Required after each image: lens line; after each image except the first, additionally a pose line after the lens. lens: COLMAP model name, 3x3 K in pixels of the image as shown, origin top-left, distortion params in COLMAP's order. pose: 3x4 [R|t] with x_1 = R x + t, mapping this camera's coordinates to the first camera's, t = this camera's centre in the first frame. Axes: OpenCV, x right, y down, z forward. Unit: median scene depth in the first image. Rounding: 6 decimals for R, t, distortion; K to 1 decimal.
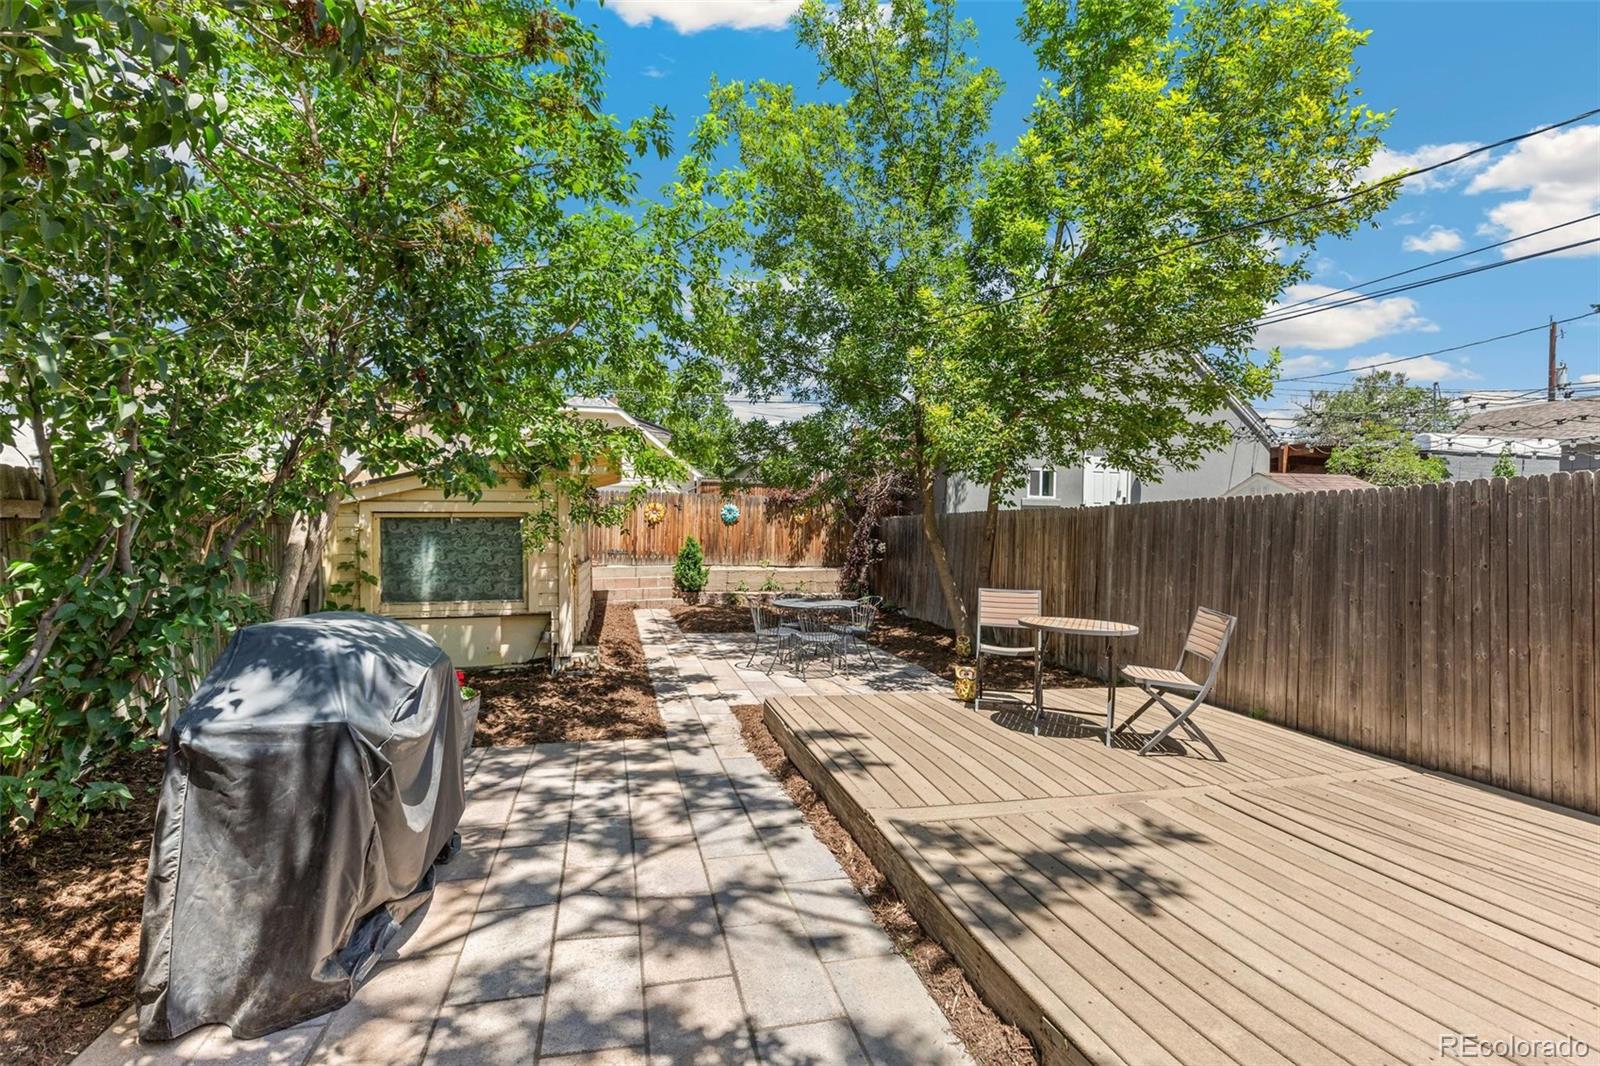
lens RADIAL K [[744.1, 0, 803.5], [0, 744.1, 535.3], [0, 0, 1]] dist [0.009331, -0.003204]
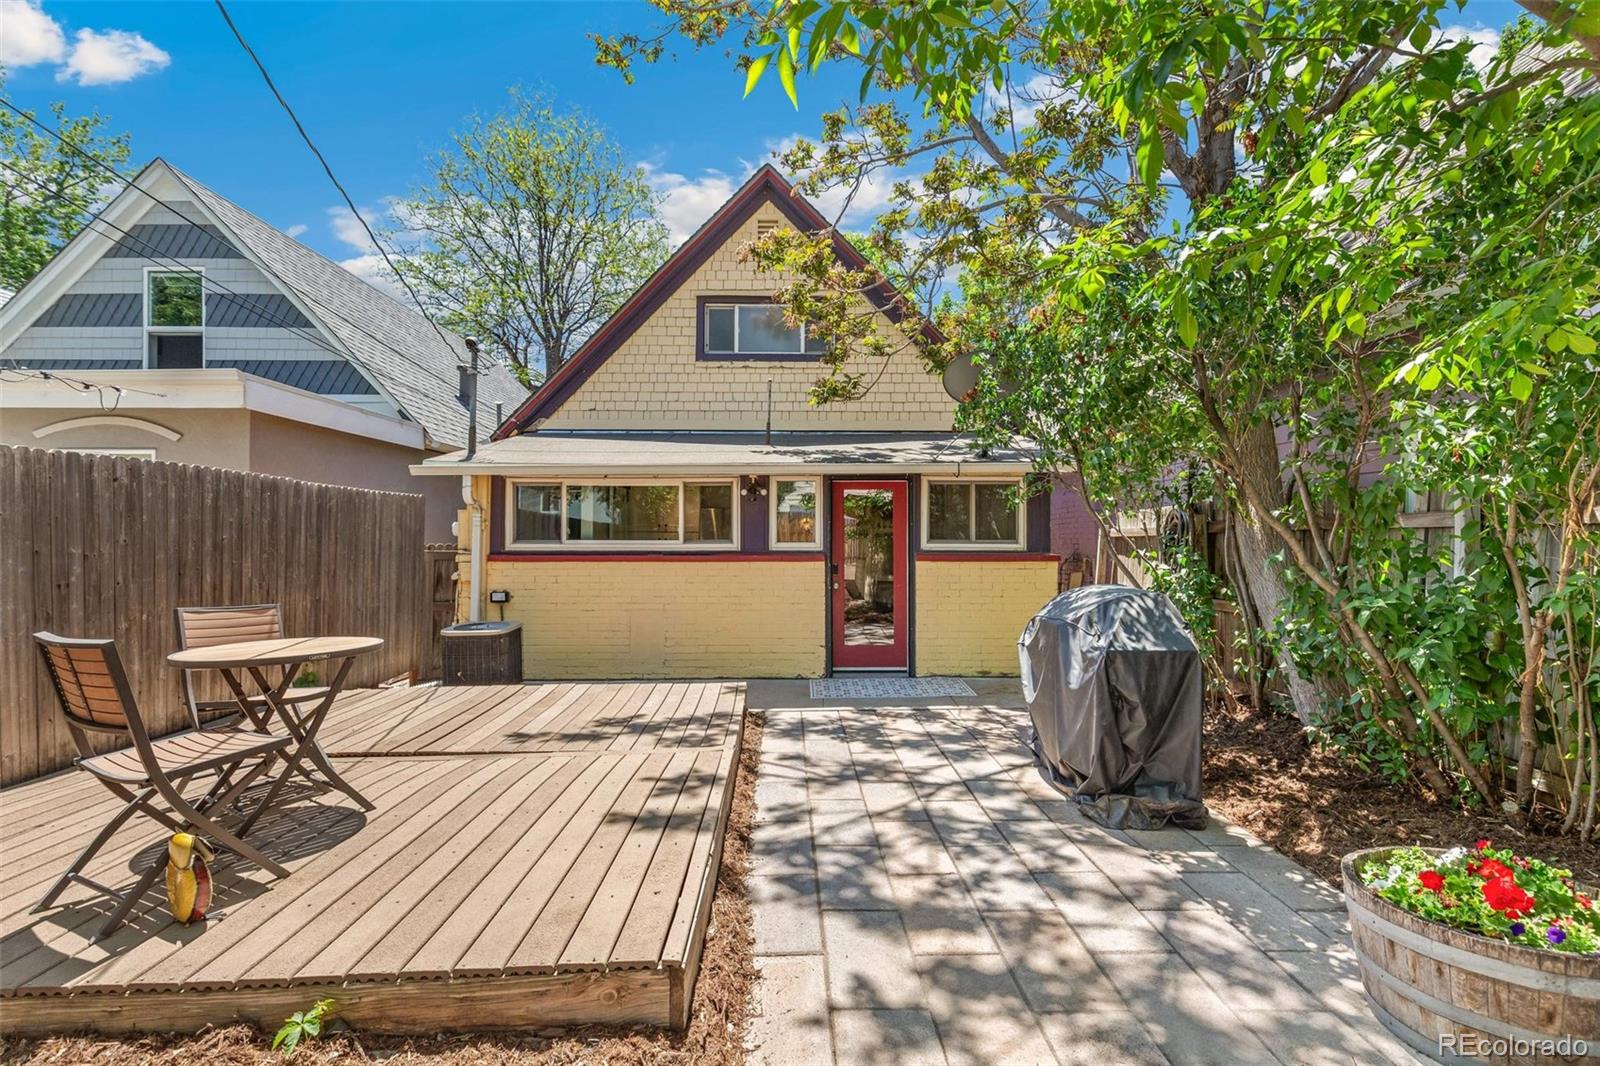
lens RADIAL K [[744.1, 0, 803.3], [0, 744.1, 530.8], [0, 0, 1]] dist [0.009331, -0.003204]
pose [[-0.972556, -0.018287, 0.231949, -0.271825], [-0.023409, 0.999539, -0.019348, 0.024617], [-0.231488, -0.024247, -0.972536, 1.849581]]
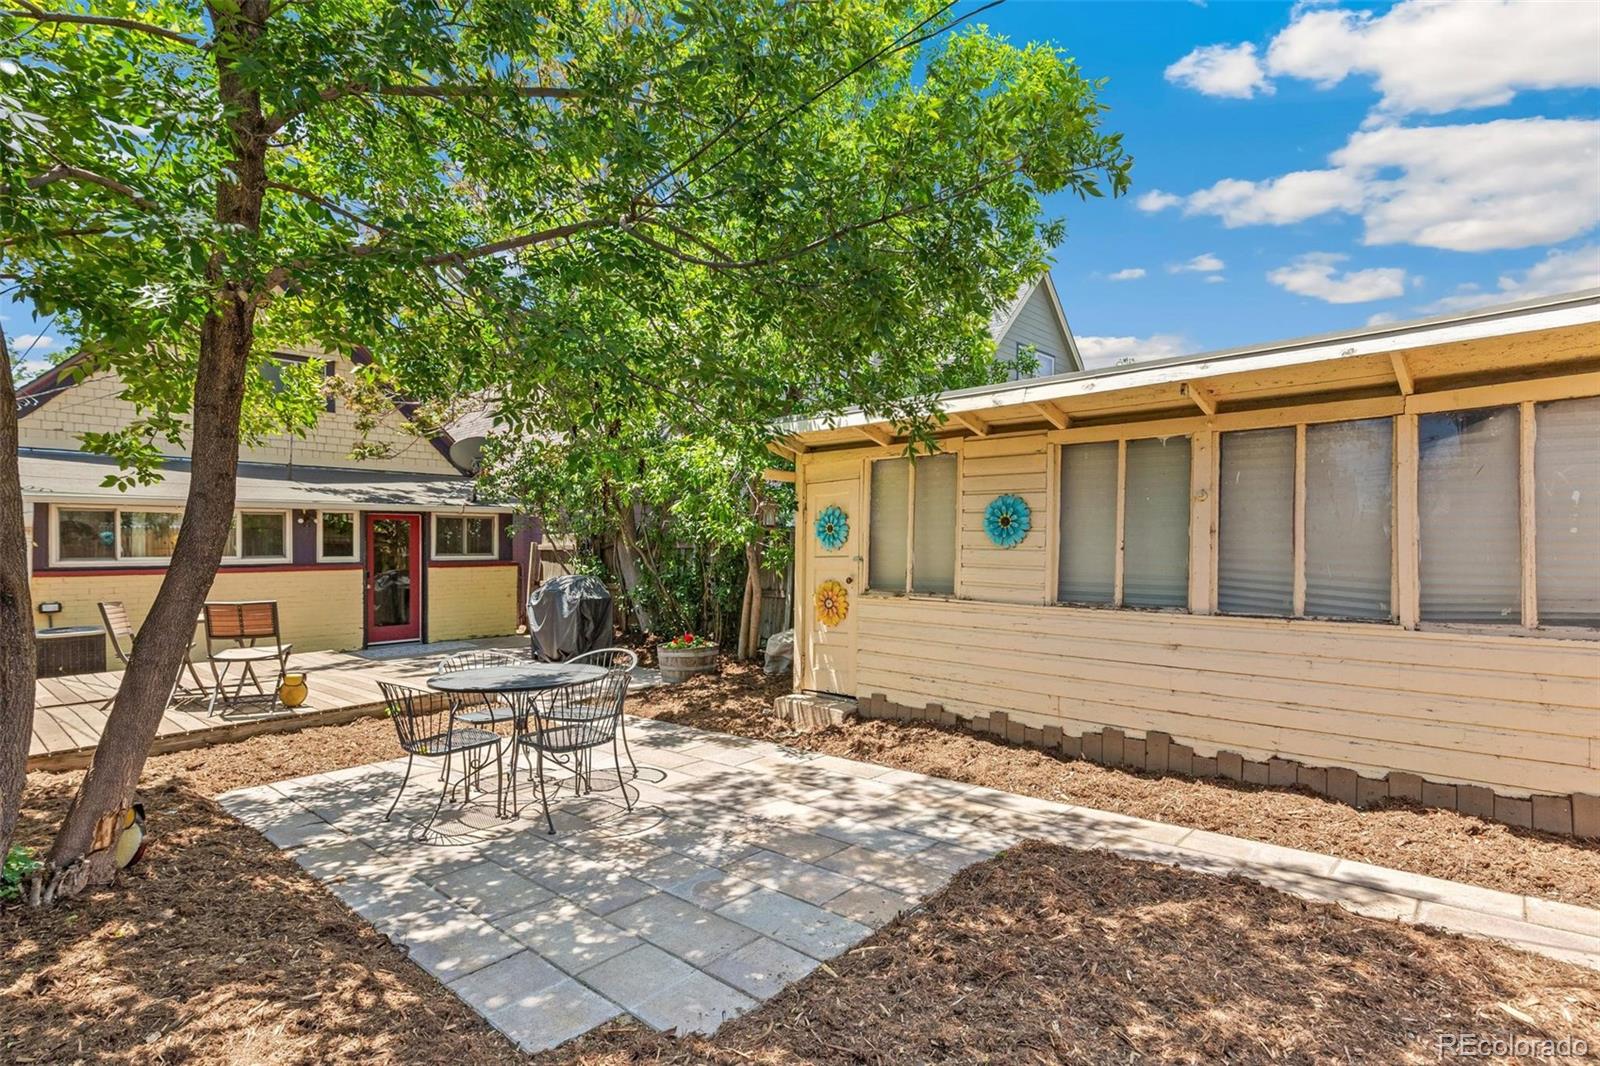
lens RADIAL K [[744.1, 0, 800.4], [0, 744.1, 539.8], [0, 0, 1]] dist [0.009331, -0.003204]
pose [[-0.835653, -0.021616, -0.548833, 0.231558], [-0.006051, 0.999527, -0.030153, 0.028161], [0.549225, -0.021876, -0.835388, 3.063664]]
